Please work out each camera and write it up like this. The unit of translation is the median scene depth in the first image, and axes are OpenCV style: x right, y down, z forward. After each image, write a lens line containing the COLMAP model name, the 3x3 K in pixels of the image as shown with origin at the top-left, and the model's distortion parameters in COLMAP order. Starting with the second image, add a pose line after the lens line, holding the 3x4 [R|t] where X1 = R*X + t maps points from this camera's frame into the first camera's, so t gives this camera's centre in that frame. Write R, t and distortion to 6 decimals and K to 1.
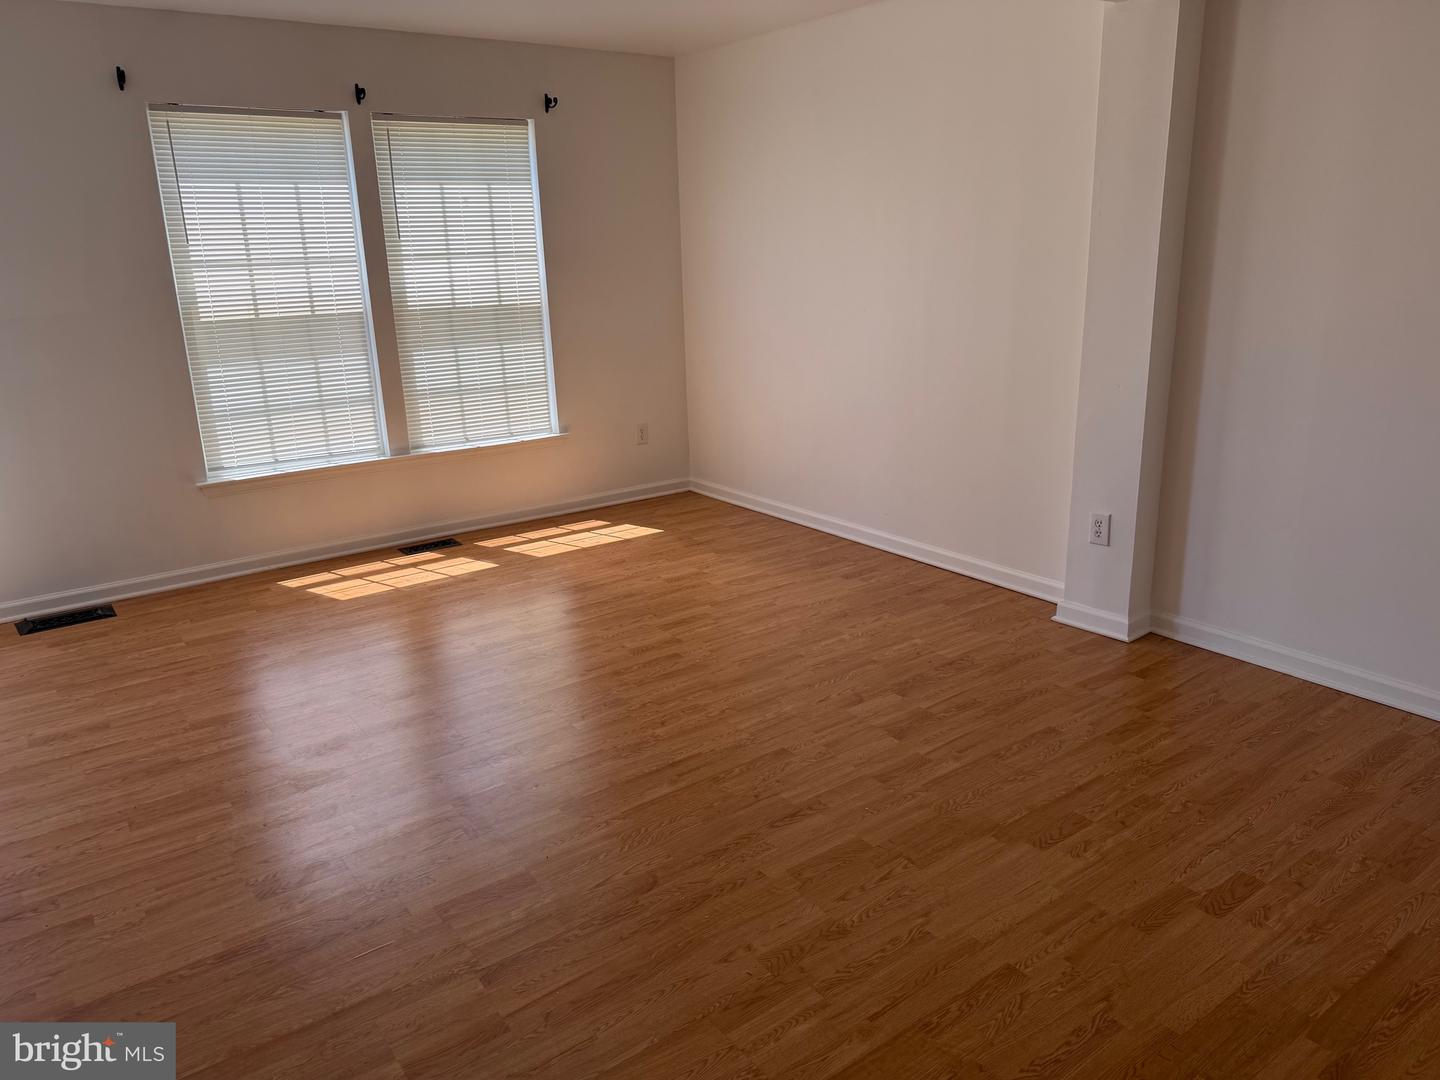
lens RADIAL K [[1033.0, 0, 723.2], [0, 1033.0, 542.8], [0, 0, 1]] dist [0.030925, -0.040822]
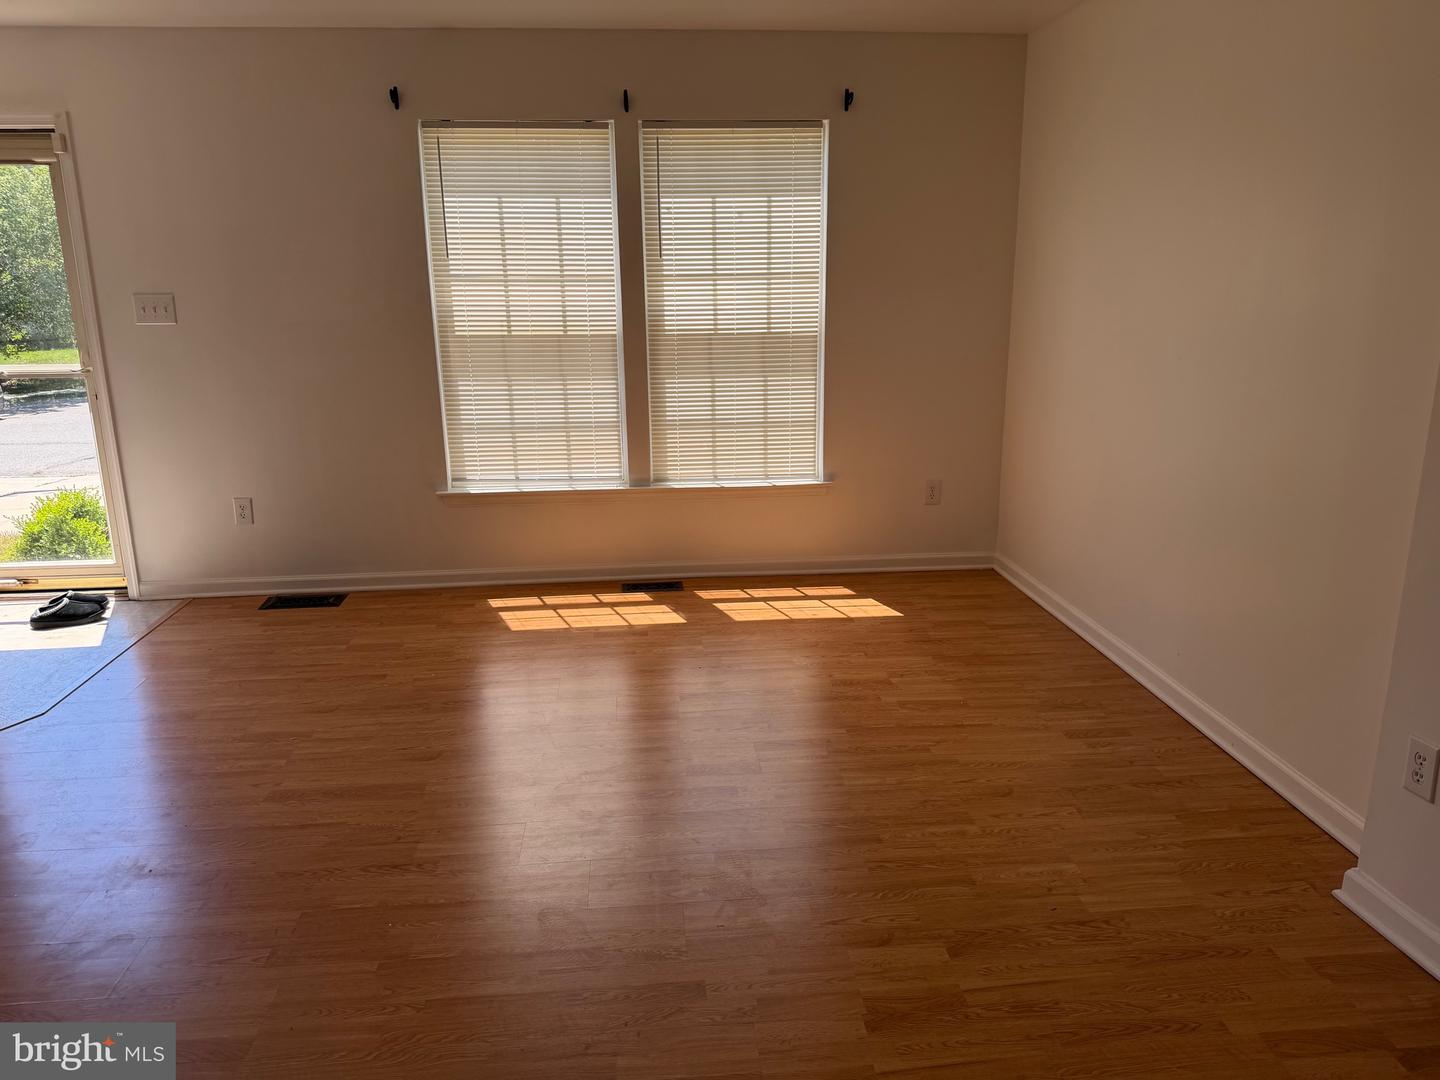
lens RADIAL K [[1020.6, 0, 716.9], [0, 1020.6, 538.2], [0, 0, 1]] dist [0.134140, -0.219289]
pose [[0.853324, 0.145516, -0.500663, 0.252903], [-0.157823, 0.987304, 0.017964, -0.074713], [0.496920, 0.063688, 0.865456, 0.262819]]
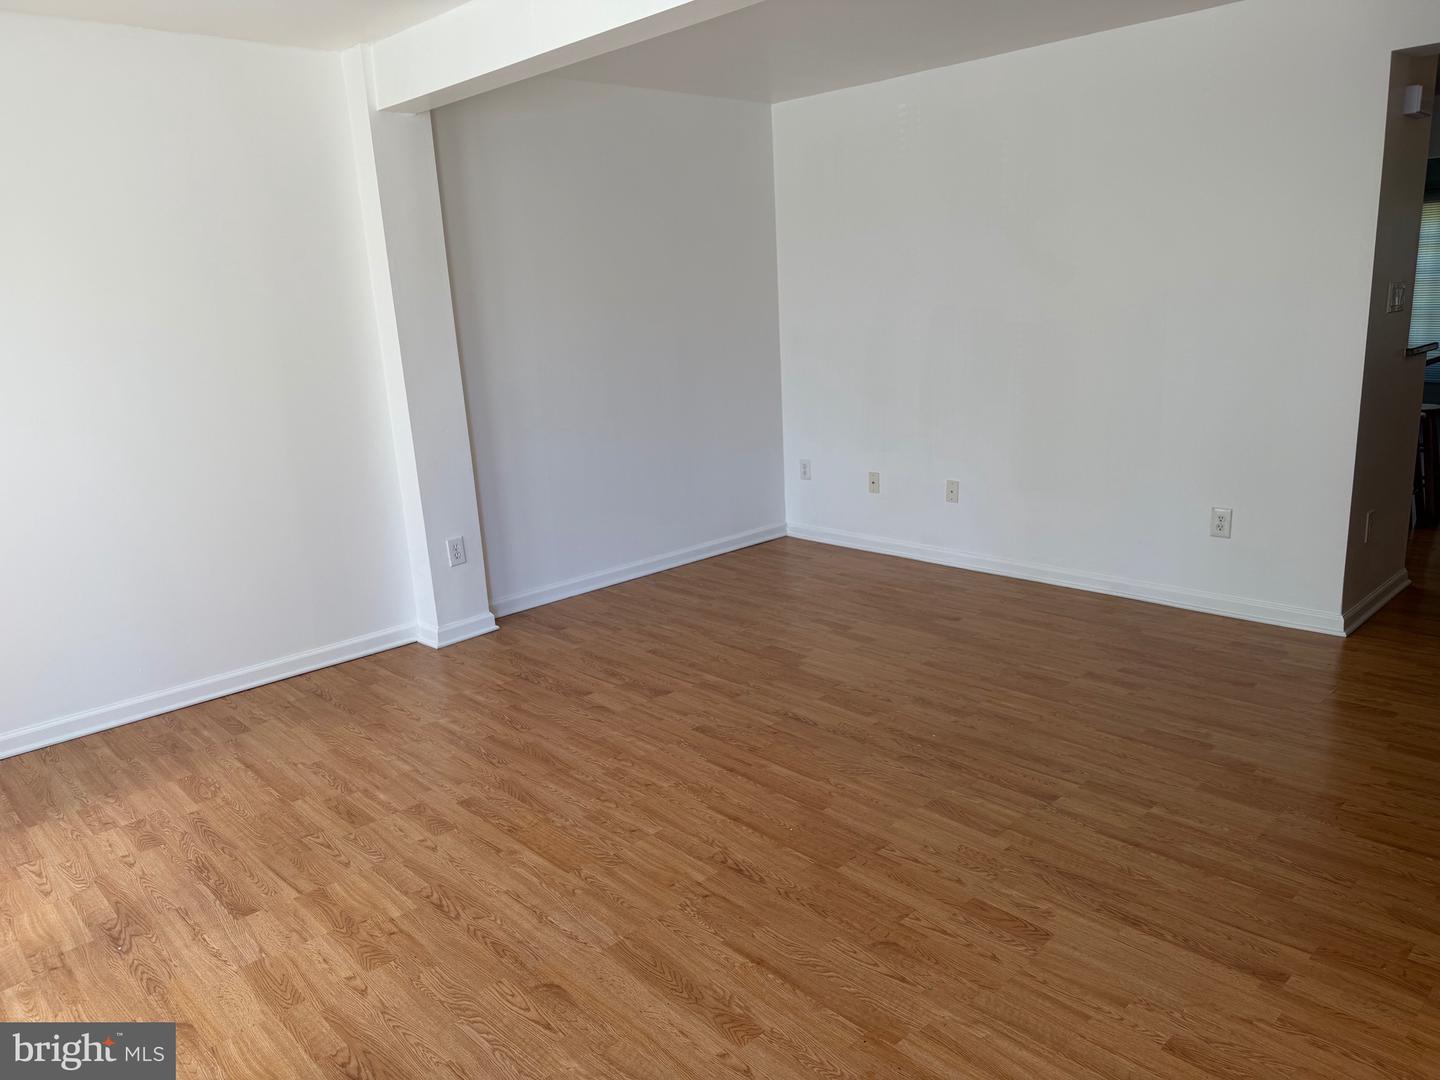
lens RADIAL K [[1021.3, 0, 720.0], [0, 1021.3, 540.0], [0, 0, 1]] dist [0.086400, -0.107873]
pose [[-0.134806, -0.199308, 0.970620, -0.683575], [0.332032, 0.913843, 0.233764, -0.167767], [-0.933586, 0.353789, -0.057015, 0.659851]]
